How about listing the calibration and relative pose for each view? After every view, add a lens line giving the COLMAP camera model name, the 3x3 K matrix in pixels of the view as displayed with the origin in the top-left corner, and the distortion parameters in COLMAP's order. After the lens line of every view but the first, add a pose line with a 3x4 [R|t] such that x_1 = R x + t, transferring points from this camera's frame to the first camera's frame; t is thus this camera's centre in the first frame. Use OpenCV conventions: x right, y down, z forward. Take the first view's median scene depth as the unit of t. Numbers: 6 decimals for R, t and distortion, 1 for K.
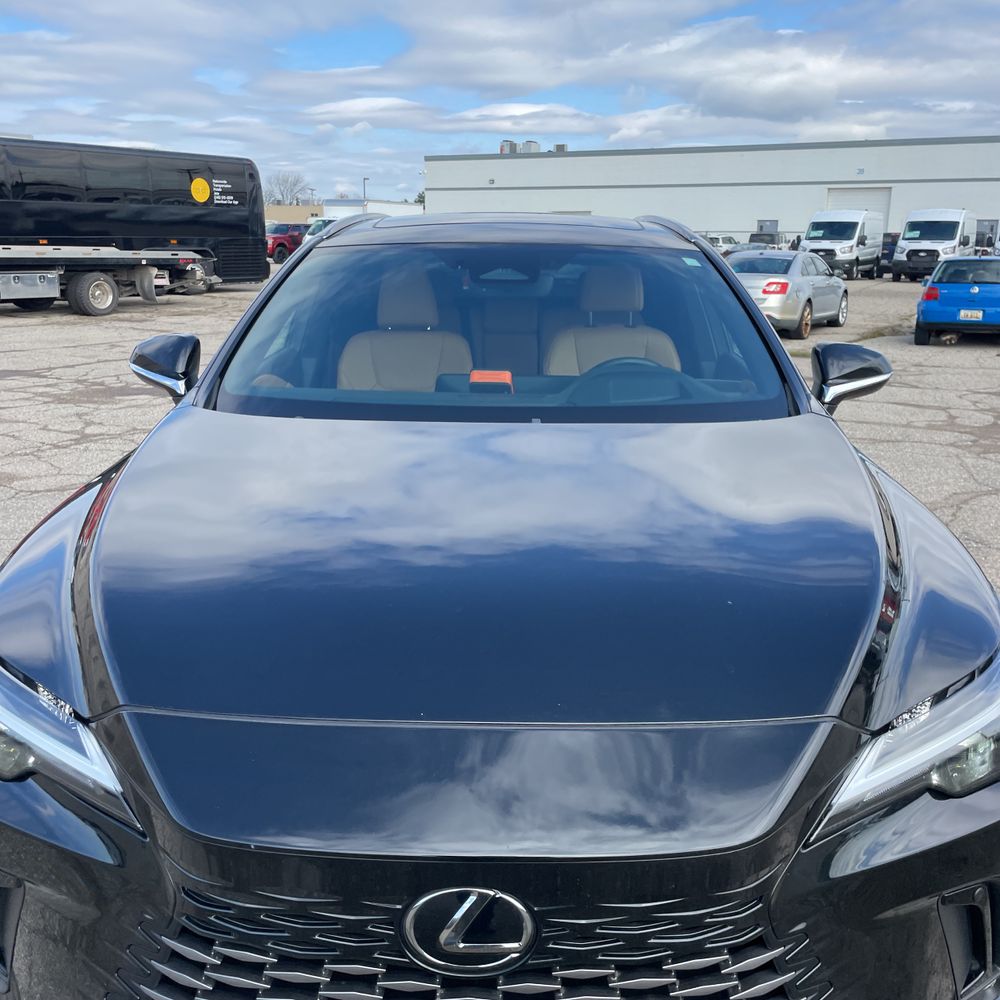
lens RADIAL K [[1020.0, 0, 495.1], [0, 1020.0, 502.7], [0, 0, 1]] dist [0.025282, 0.000000]
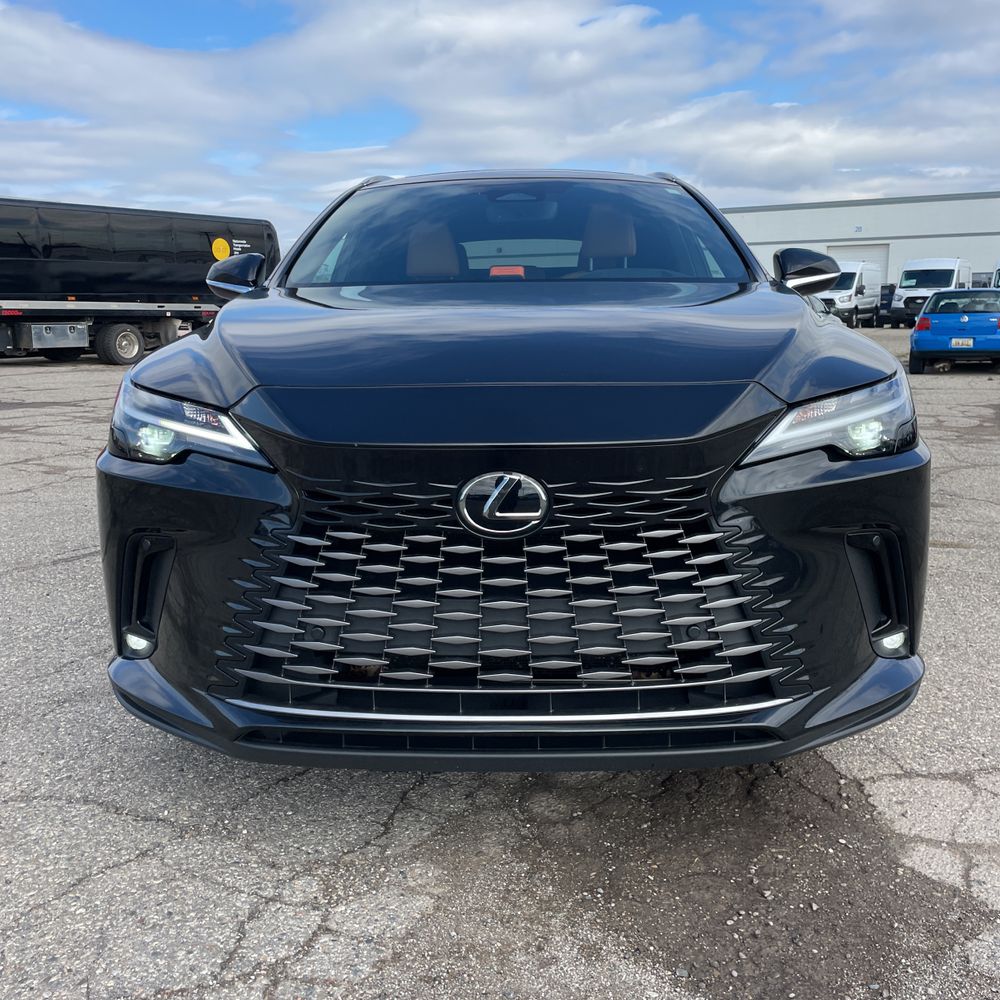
lens RADIAL K [[1020.0, 0, 495.6], [0, 1020.0, 493.0], [0, 0, 1]] dist [0.025282, 0.000000]
pose [[0.999794, -0.017650, -0.009983, -0.001441], [0.016879, 0.997210, -0.072718, 0.032684], [0.011239, 0.072535, 0.997303, -0.028701]]
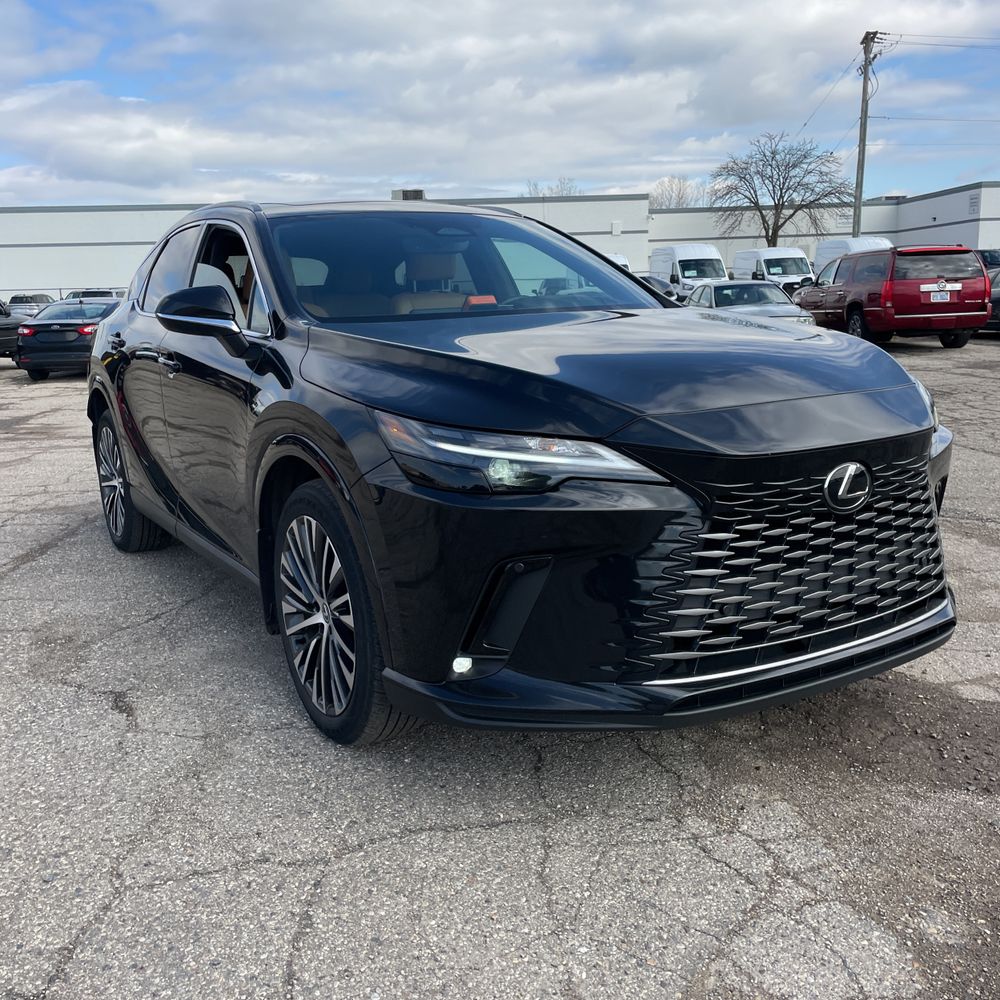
lens RADIAL K [[1020.0, 0, 498.0], [0, 1020.0, 493.3], [0, 0, 1]] dist [0.025282, 0.000000]
pose [[0.841329, -0.136126, 0.523101, -0.104413], [0.170198, 0.985257, -0.017345, 0.022543], [-0.513028, 0.103624, 0.852094, -0.021025]]
